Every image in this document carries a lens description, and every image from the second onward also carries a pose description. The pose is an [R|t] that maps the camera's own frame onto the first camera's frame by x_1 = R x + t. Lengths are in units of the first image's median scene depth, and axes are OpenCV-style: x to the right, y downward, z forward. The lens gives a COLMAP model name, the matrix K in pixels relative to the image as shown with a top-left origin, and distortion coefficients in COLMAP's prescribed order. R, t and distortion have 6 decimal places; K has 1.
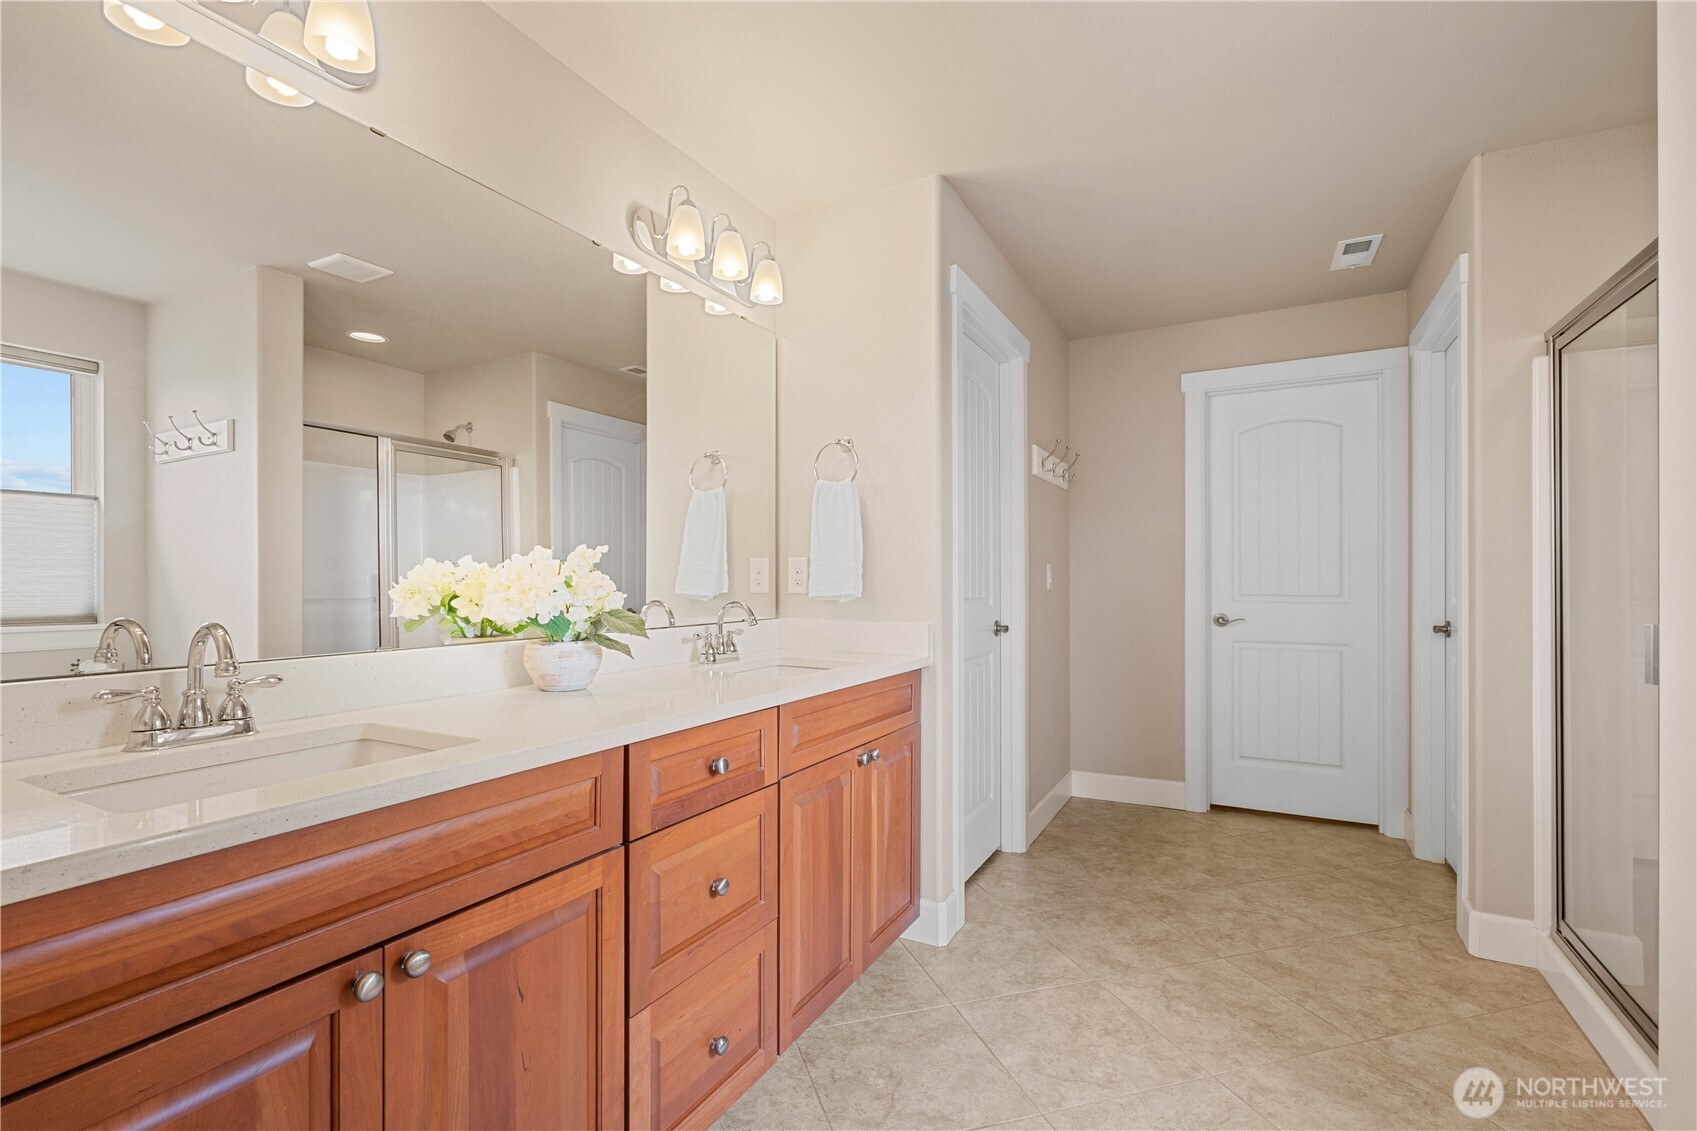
lens RADIAL K [[777.8, 0, 844.0], [0, 777.8, 573.4], [0, 0, 1]] dist [-0.004089, 0.001750]
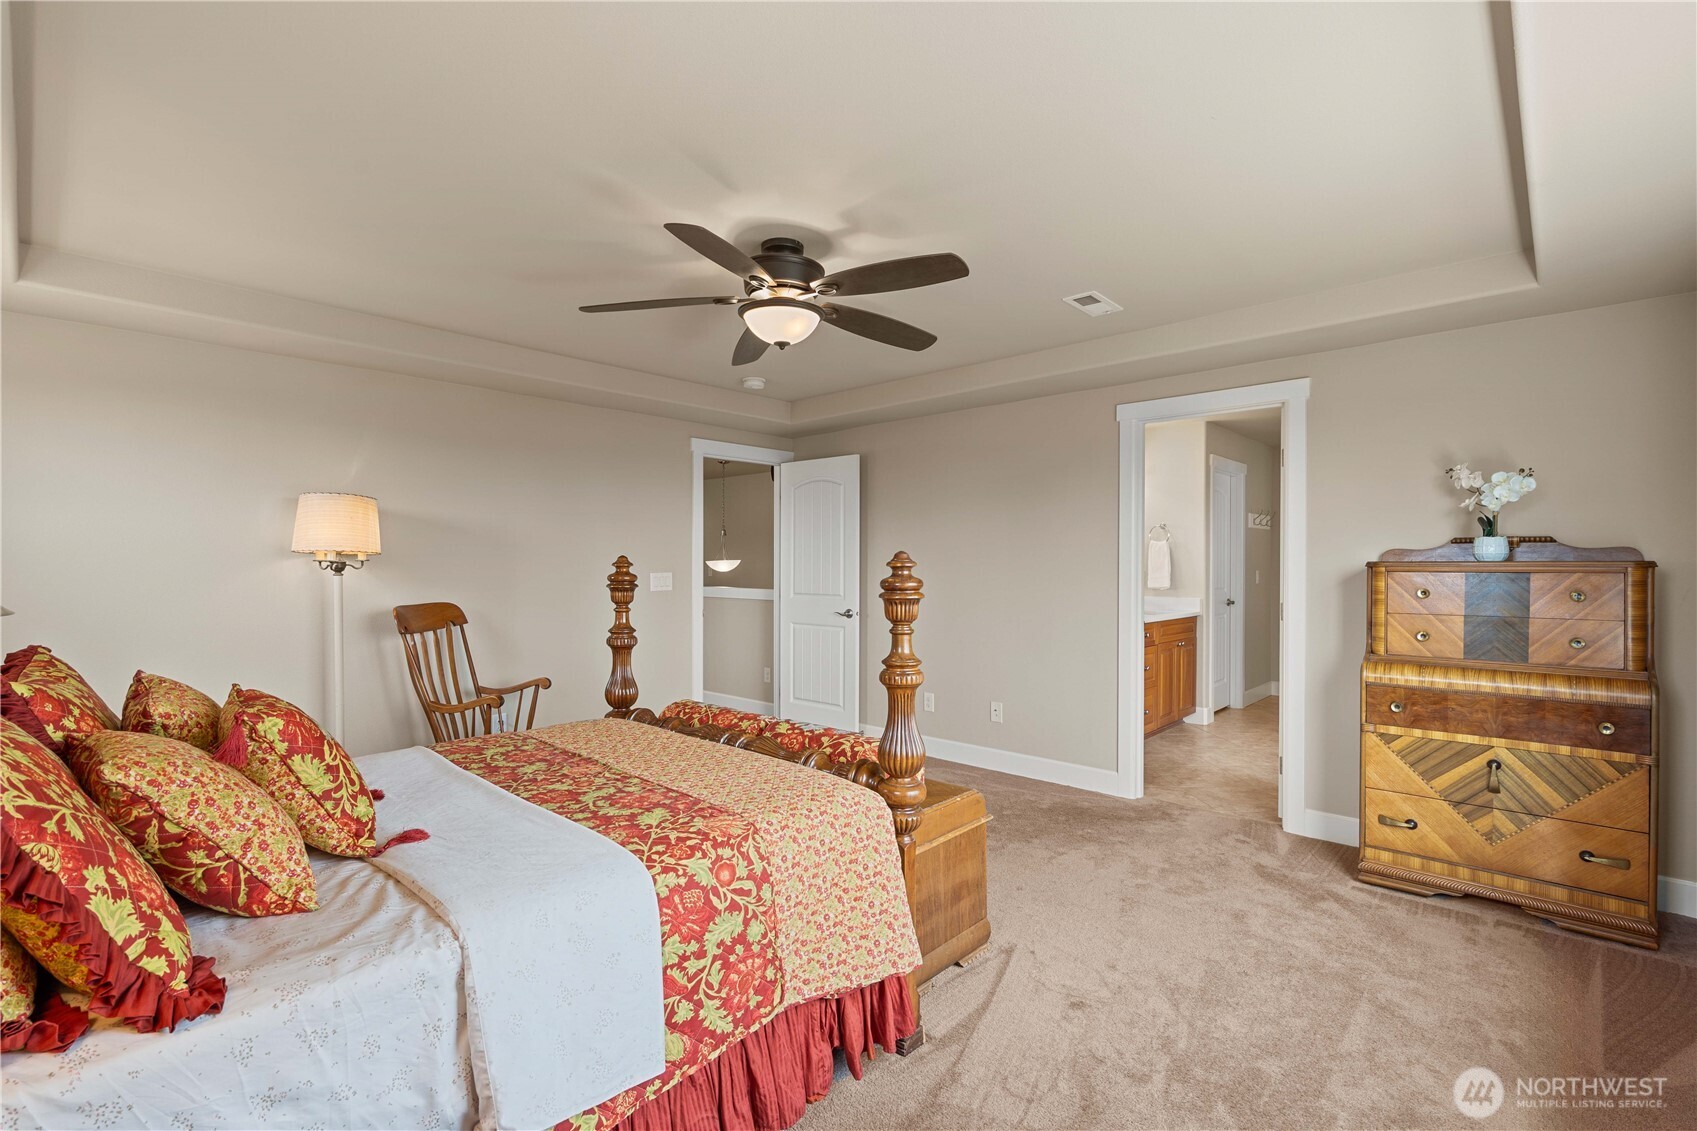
lens RADIAL K [[777.8, 0, 851.6], [0, 777.8, 570.2], [0, 0, 1]] dist [-0.004089, 0.001750]
pose [[0.968050, 0.003541, -0.250732, -0.276534], [0.000935, 0.999842, 0.017730, -0.057513], [0.250755, -0.017398, 0.967894, -1.350903]]
